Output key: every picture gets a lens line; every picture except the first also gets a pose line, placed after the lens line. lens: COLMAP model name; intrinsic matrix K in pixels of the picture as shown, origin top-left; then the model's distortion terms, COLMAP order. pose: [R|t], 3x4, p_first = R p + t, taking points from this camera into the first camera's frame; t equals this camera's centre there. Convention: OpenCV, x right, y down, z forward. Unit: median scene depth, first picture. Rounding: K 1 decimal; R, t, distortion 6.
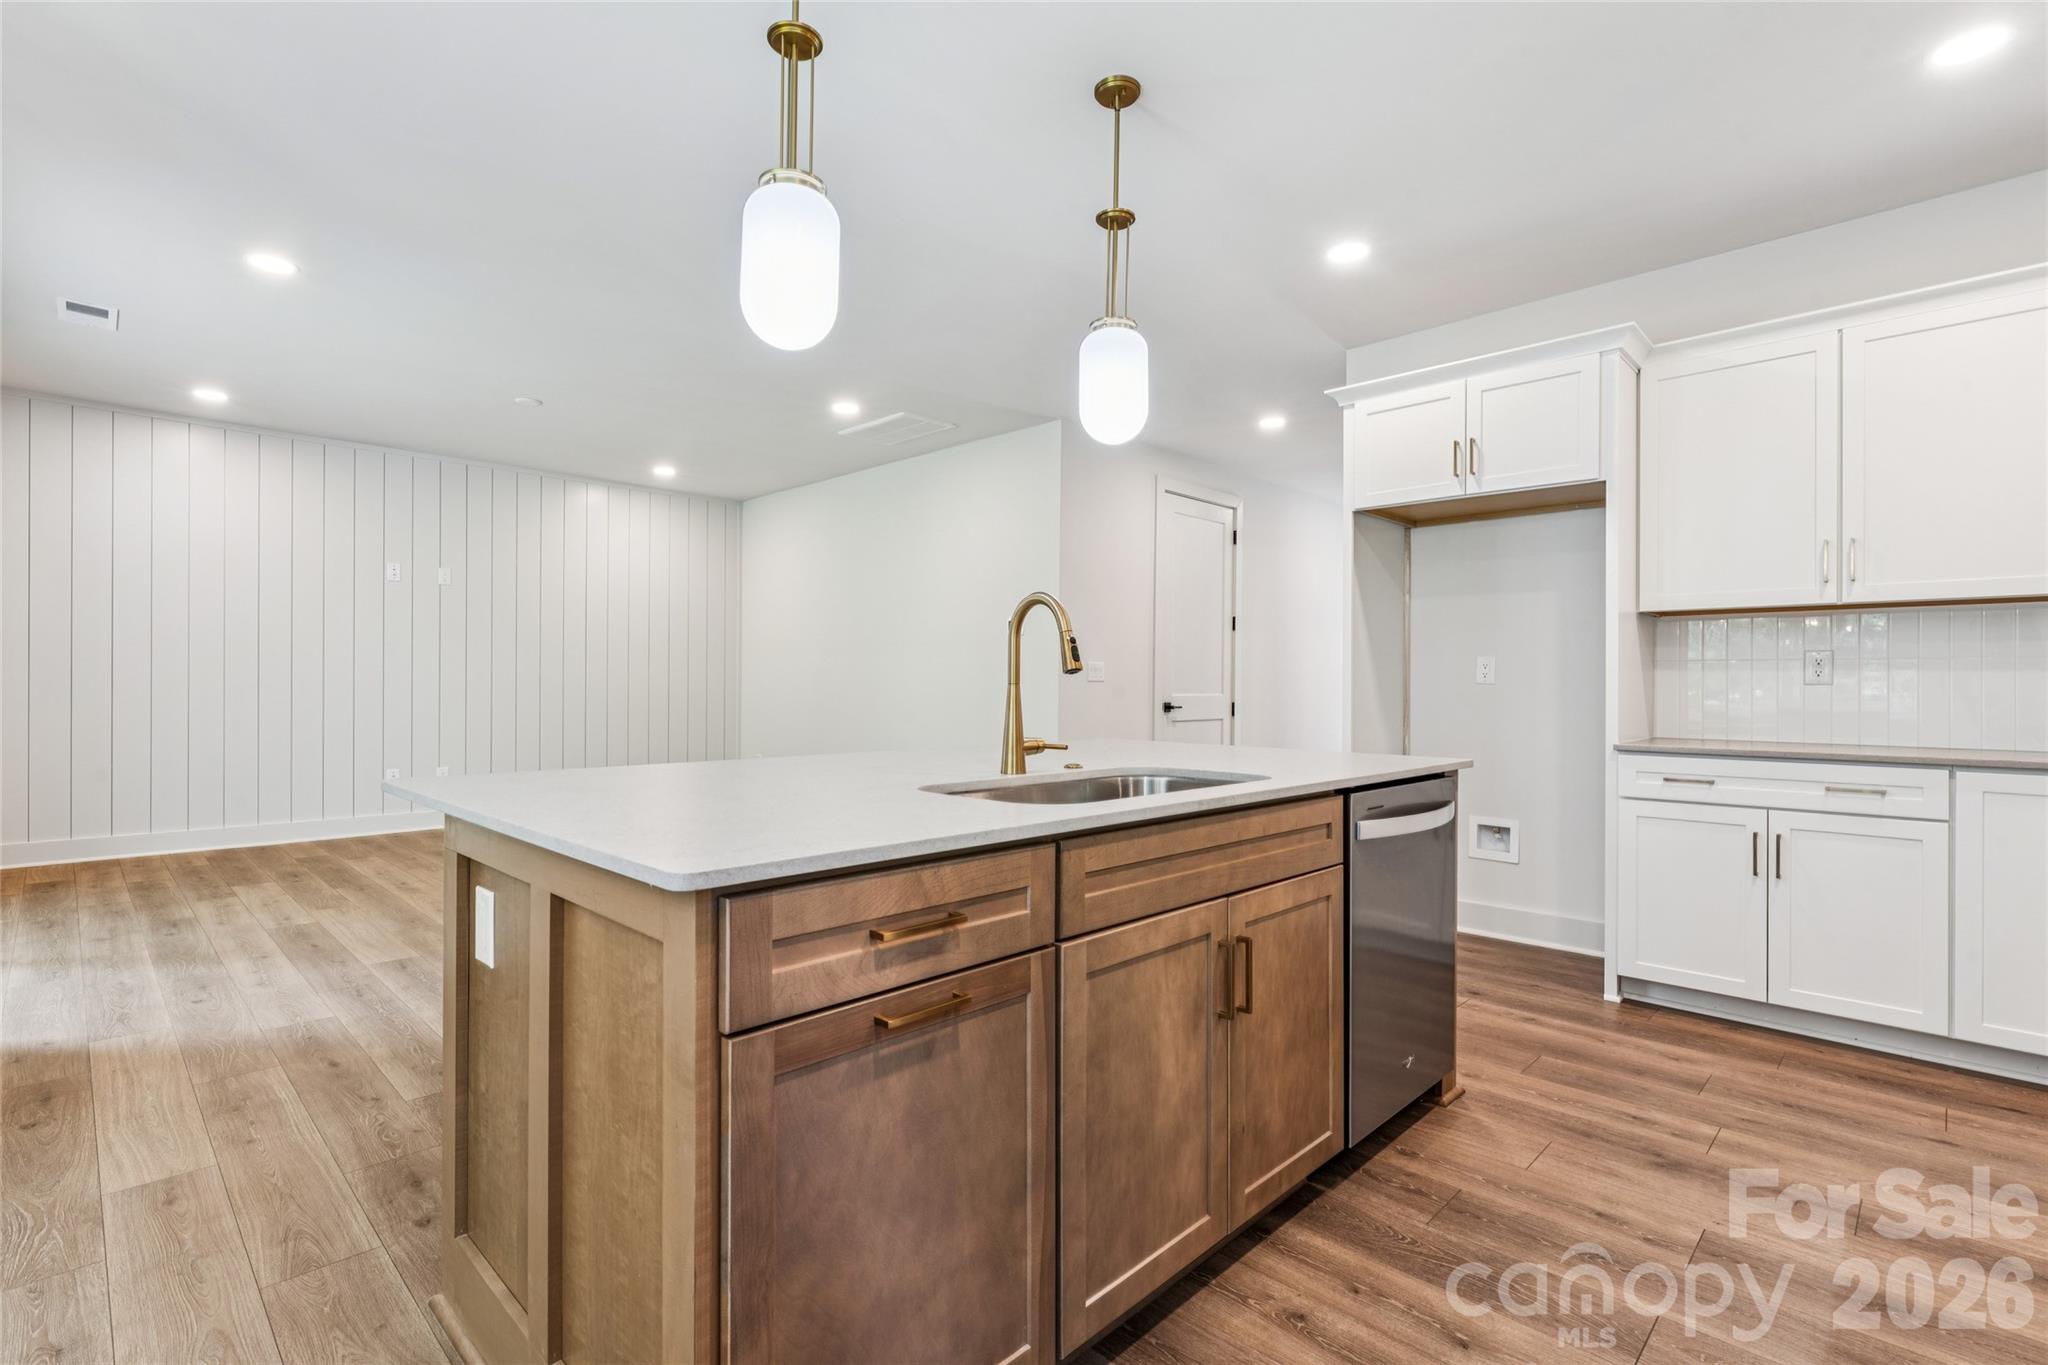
lens RADIAL K [[943.2, 0, 1026.9], [0, 943.2, 688.2], [0, 0, 1]] dist [0.001420, -0.001525]
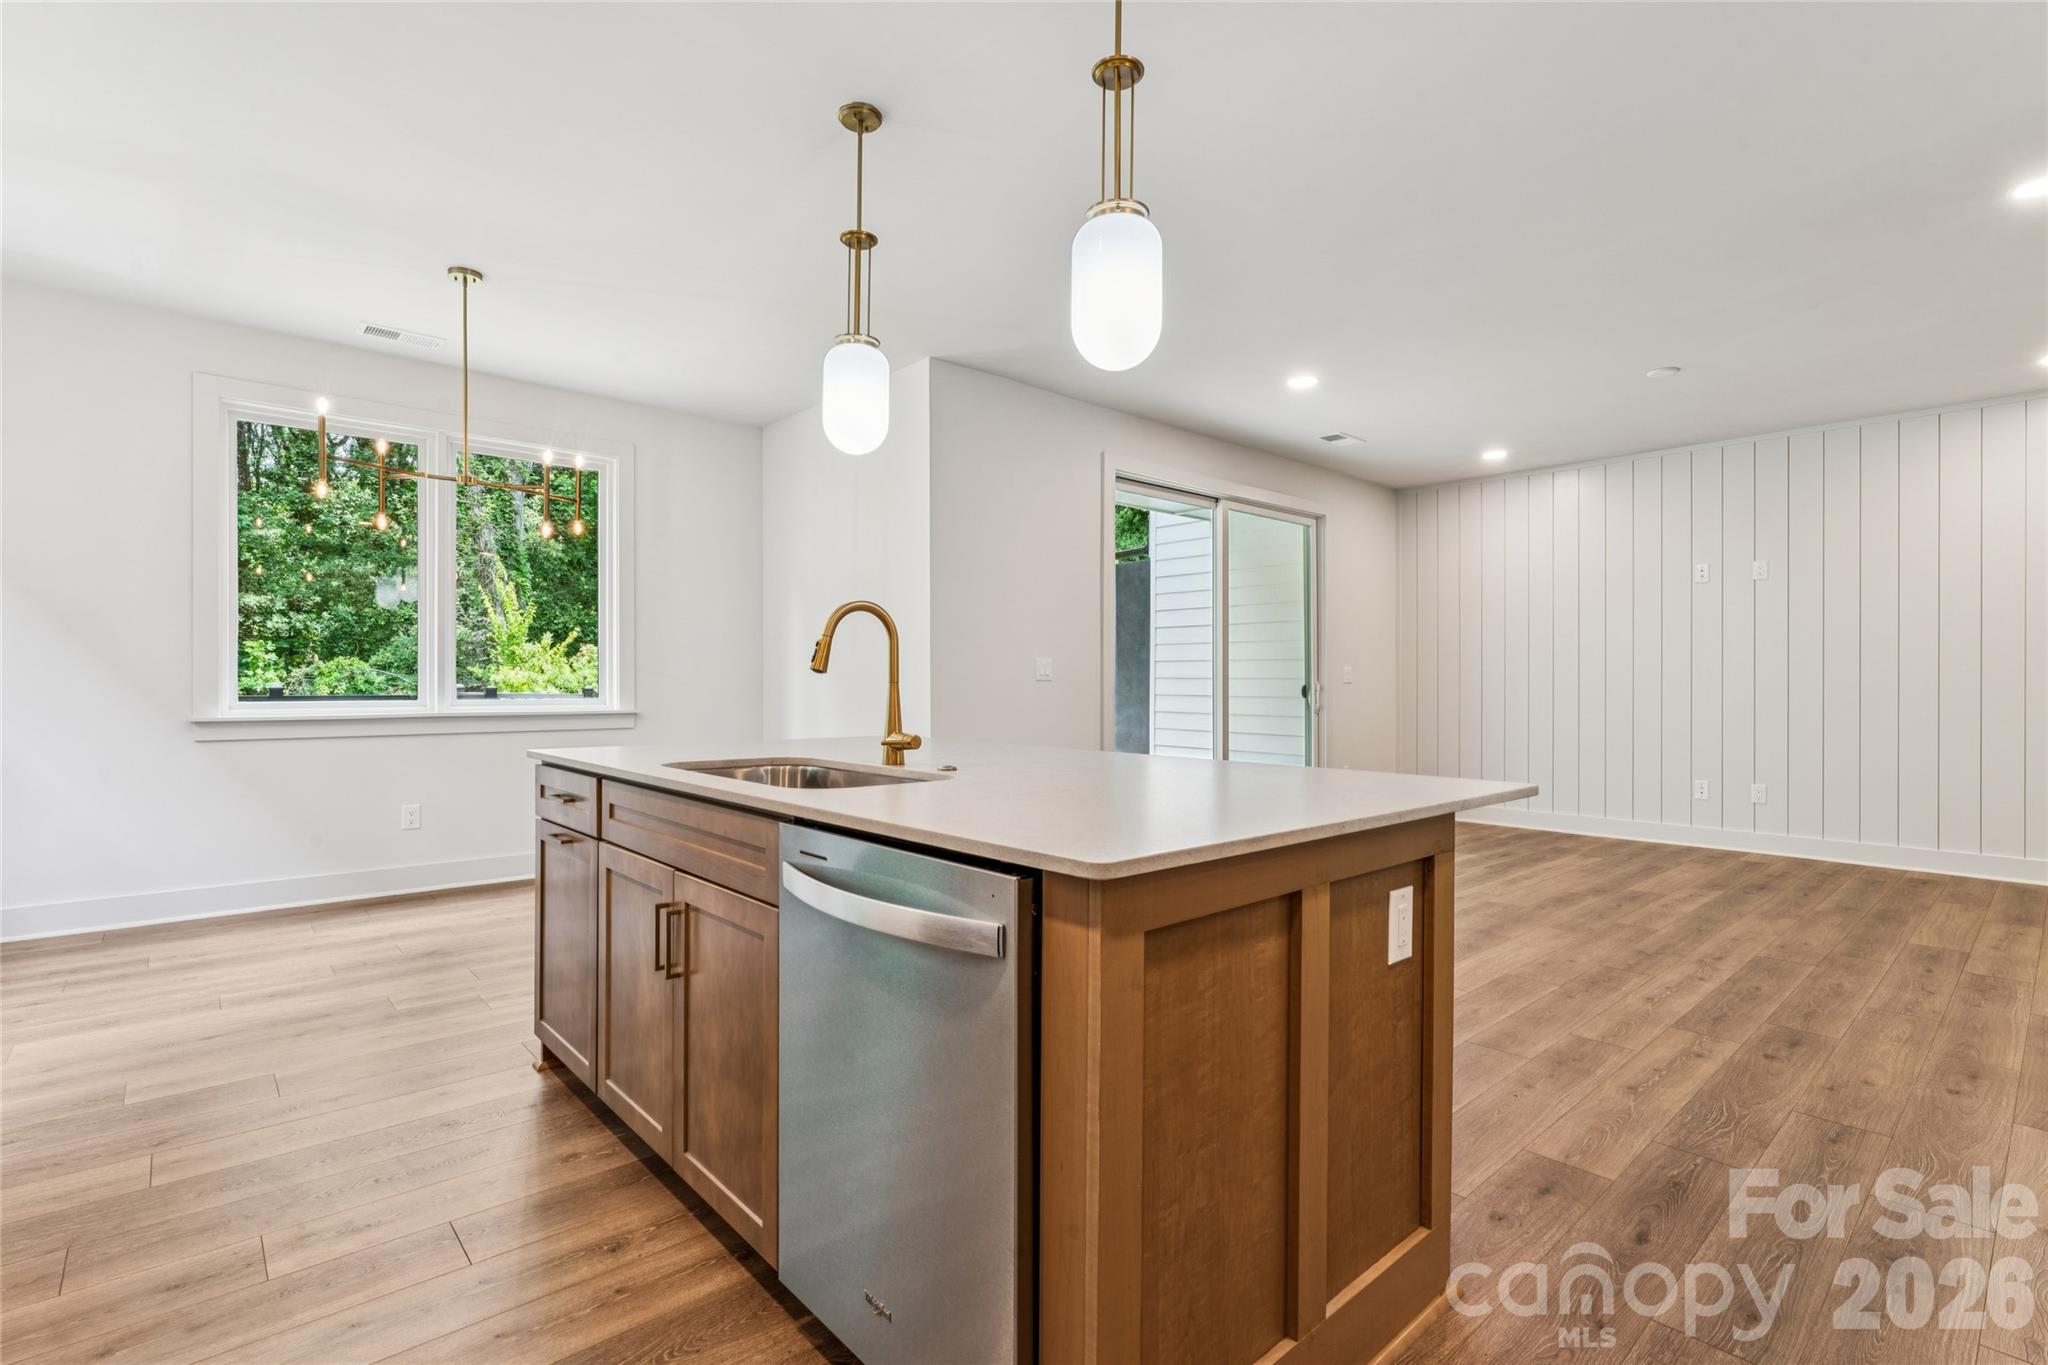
lens RADIAL K [[943.2, 0, 1006.5], [0, 943.2, 678.5], [0, 0, 1]] dist [0.001420, -0.001525]
pose [[-0.077782, -0.010739, -0.996913, 0.753801], [-0.011263, 0.999888, -0.009892, 0.001357], [0.996907, 0.010459, -0.077894, 0.849214]]
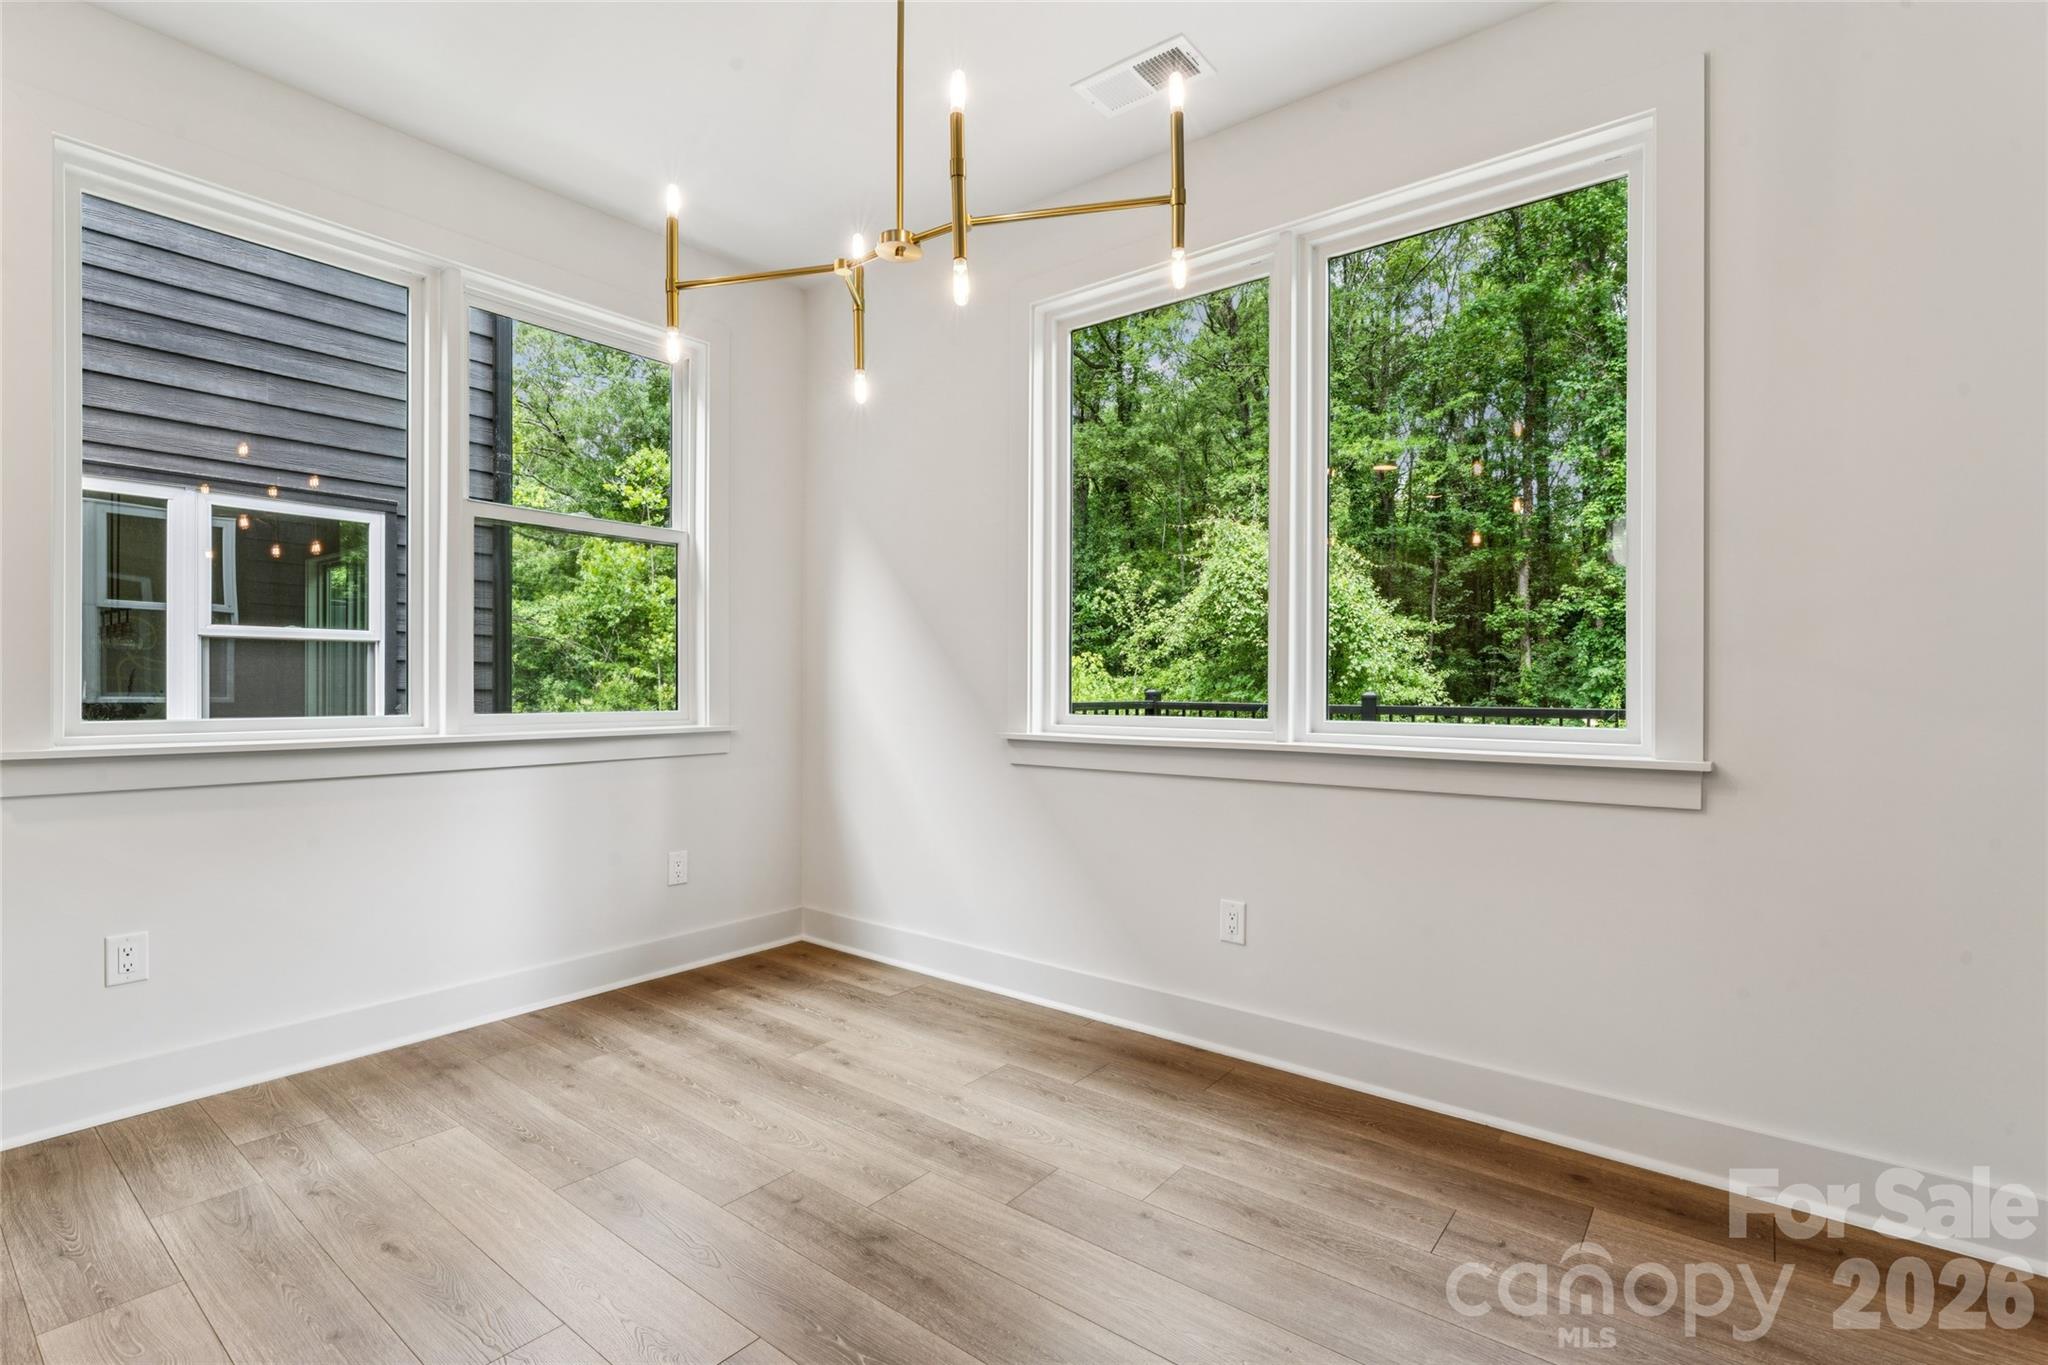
lens RADIAL K [[943.2, 0, 1023.7], [0, 943.2, 682.3], [0, 0, 1]] dist [0.001420, -0.001525]
pose [[-0.994471, -0.010994, -0.104436, -0.493697], [-0.011444, 0.999928, 0.003705, -0.004646], [0.104388, 0.004879, -0.994525, 0.612066]]
